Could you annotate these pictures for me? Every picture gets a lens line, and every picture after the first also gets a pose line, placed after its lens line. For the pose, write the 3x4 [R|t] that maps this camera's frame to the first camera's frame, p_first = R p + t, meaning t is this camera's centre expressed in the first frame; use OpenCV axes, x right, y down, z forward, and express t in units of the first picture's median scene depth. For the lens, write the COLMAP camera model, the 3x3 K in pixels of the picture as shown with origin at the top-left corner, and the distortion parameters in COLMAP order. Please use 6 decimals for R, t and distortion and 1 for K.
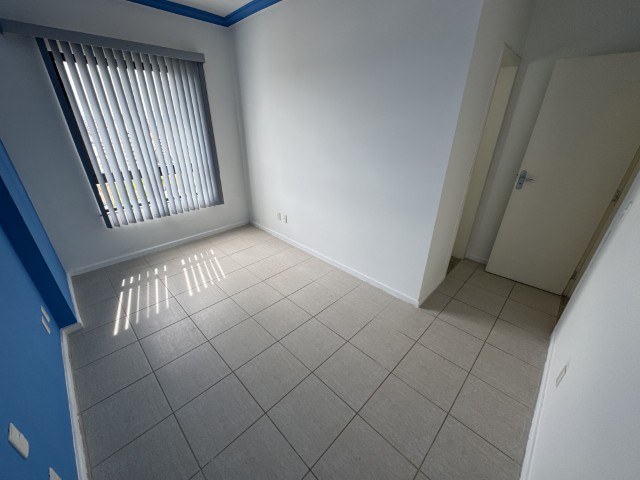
lens RADIAL K [[256.1, 0, 316.2], [0, 256.1, 242.0], [0, 0, 1]] dist [-0.006989, 0.001169]
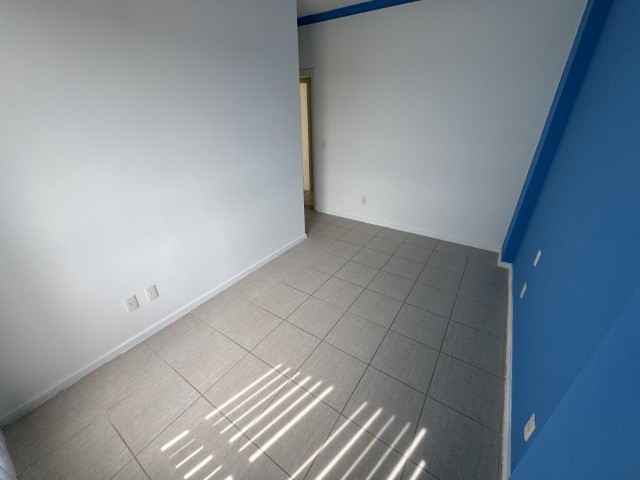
lens RADIAL K [[256.1, 0, 318.5], [0, 256.1, 238.6], [0, 0, 1]] dist [-0.006989, 0.001169]
pose [[-0.181086, -0.451366, 0.873771, -0.938240], [0.441349, 0.756673, 0.482344, -0.437521], [-0.878874, 0.472984, 0.062187, 0.857961]]
